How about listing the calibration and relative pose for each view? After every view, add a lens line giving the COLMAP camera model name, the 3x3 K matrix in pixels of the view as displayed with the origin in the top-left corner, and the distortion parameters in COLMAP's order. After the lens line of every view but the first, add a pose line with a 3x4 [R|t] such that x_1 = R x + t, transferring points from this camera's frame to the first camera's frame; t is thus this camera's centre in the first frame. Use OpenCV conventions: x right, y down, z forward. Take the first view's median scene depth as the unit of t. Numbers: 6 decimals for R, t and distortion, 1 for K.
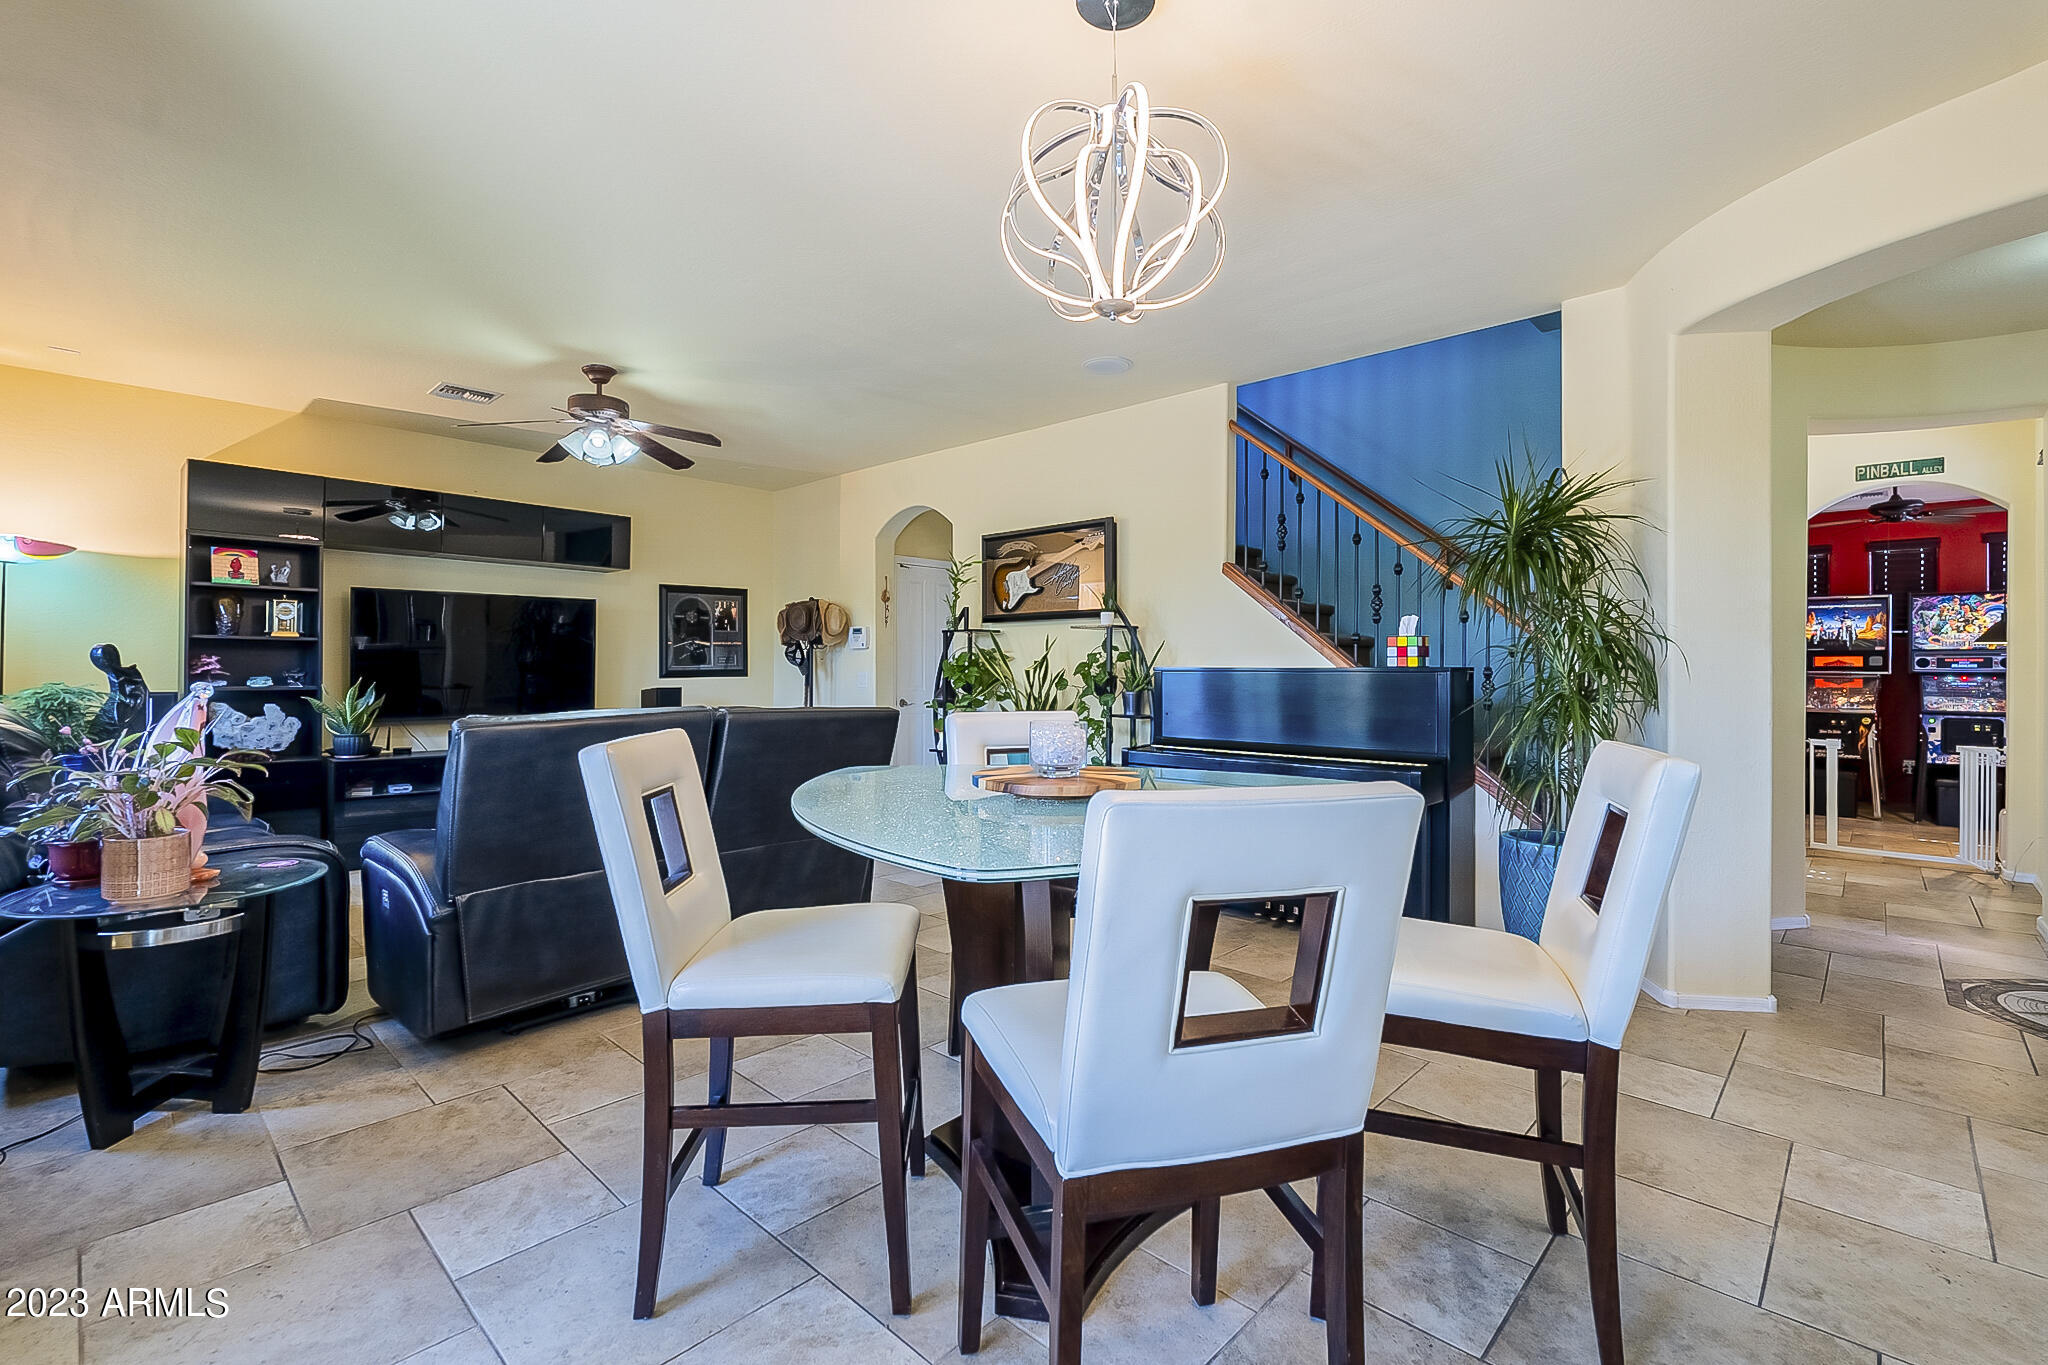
lens RADIAL K [[909.4, 0, 1027.9], [0, 909.4, 670.5], [0, 0, 1]] dist [0.000074, 0.000150]
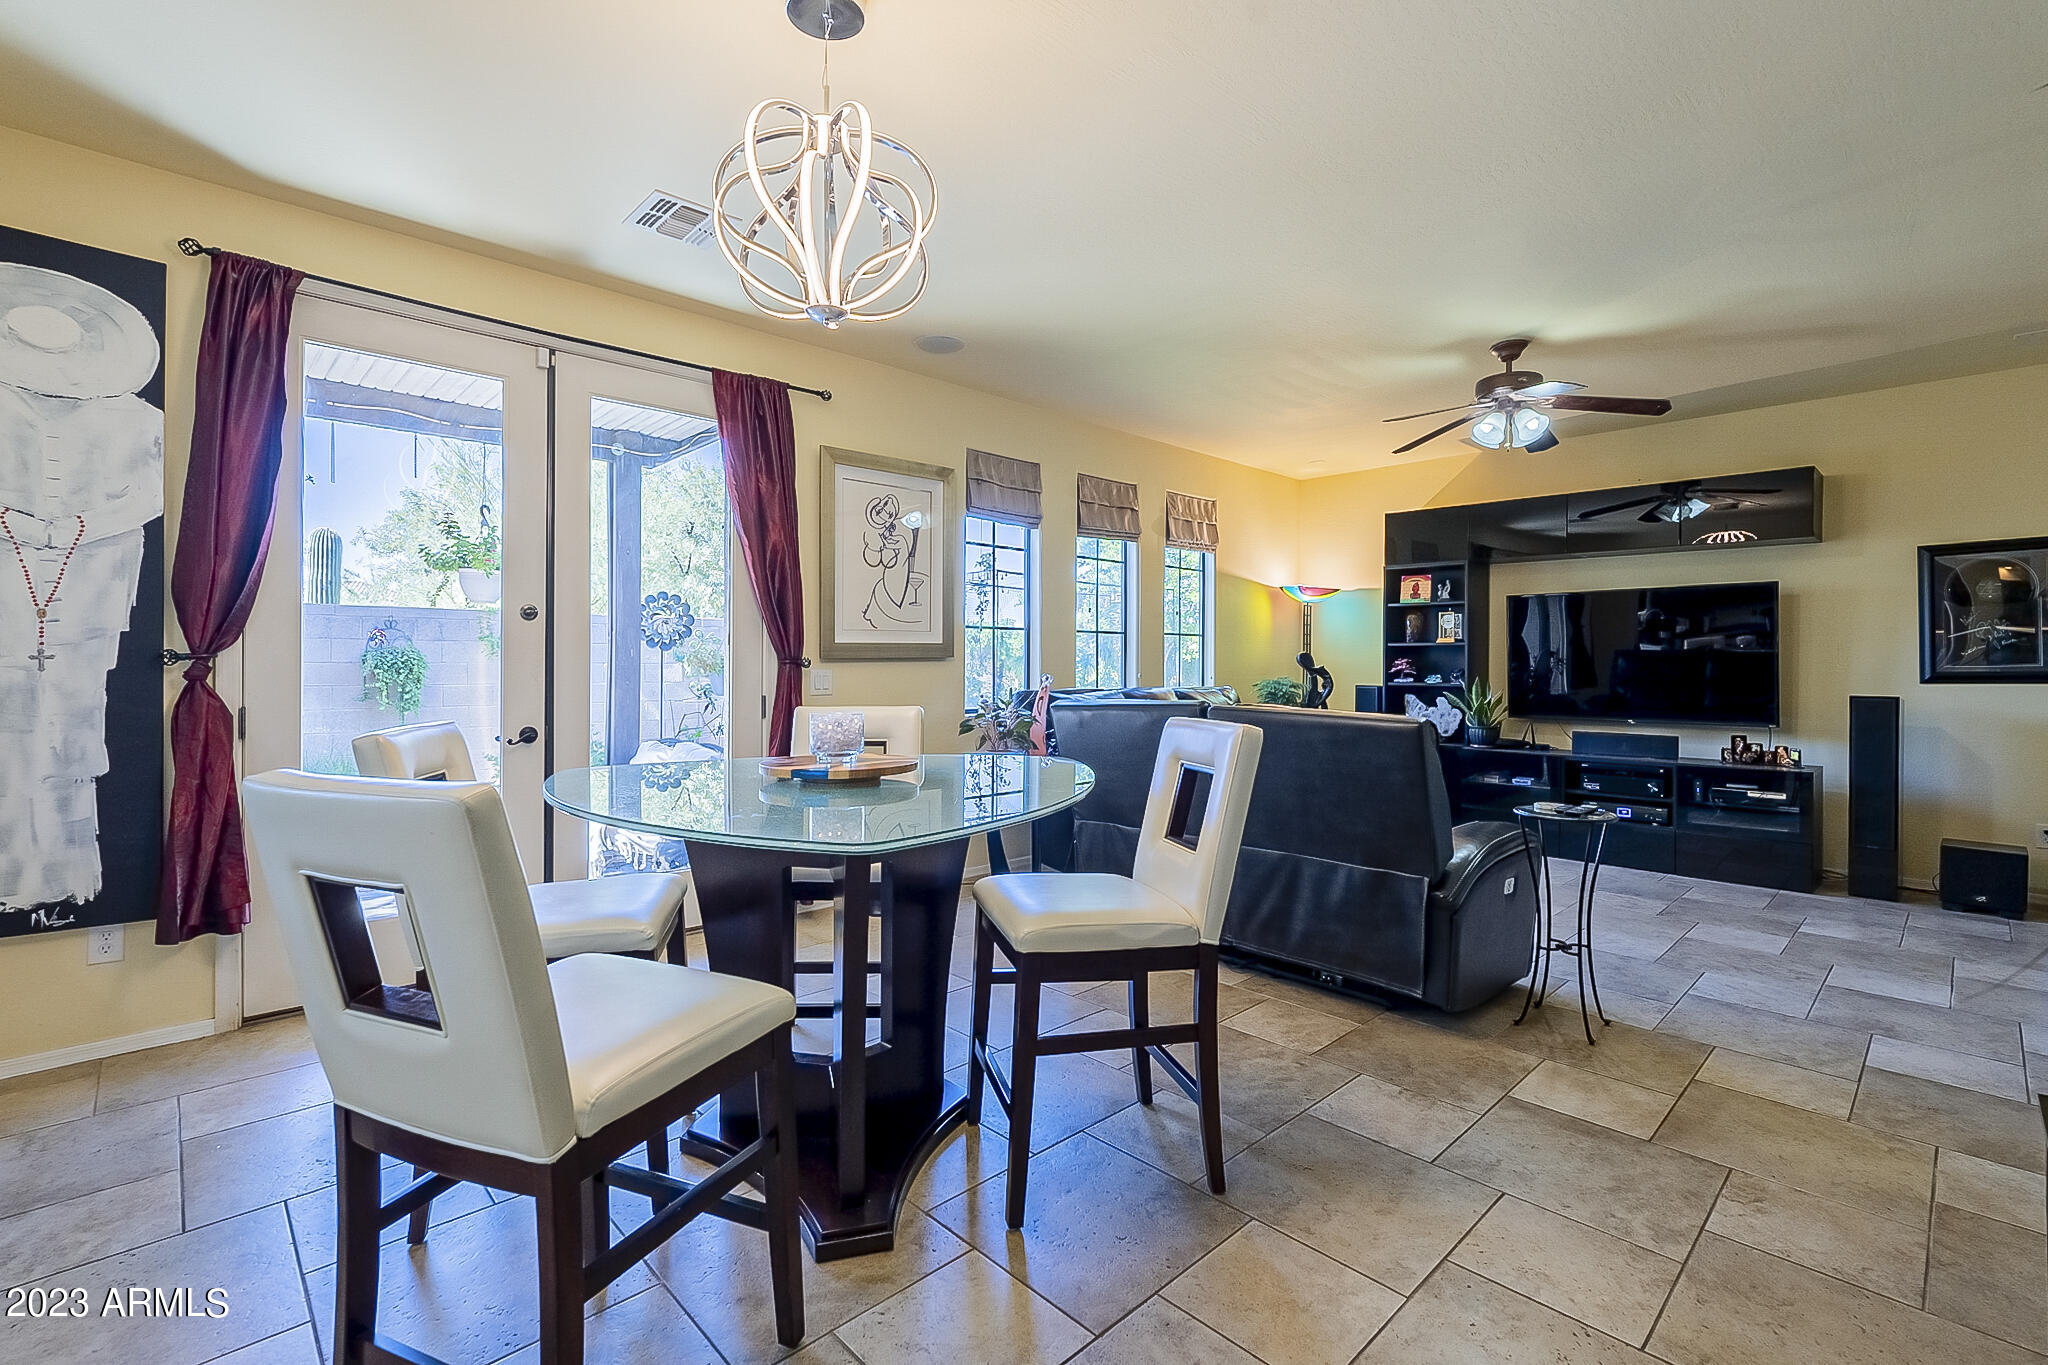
lens RADIAL K [[909.4, 0, 1032.7], [0, 909.4, 666.8], [0, 0, 1]] dist [0.000074, 0.000150]
pose [[-0.060020, -0.001193, -0.998196, 0.447588], [-0.003525, 0.999993, -0.000983, -0.001447], [0.998191, 0.003460, -0.060024, 0.535126]]
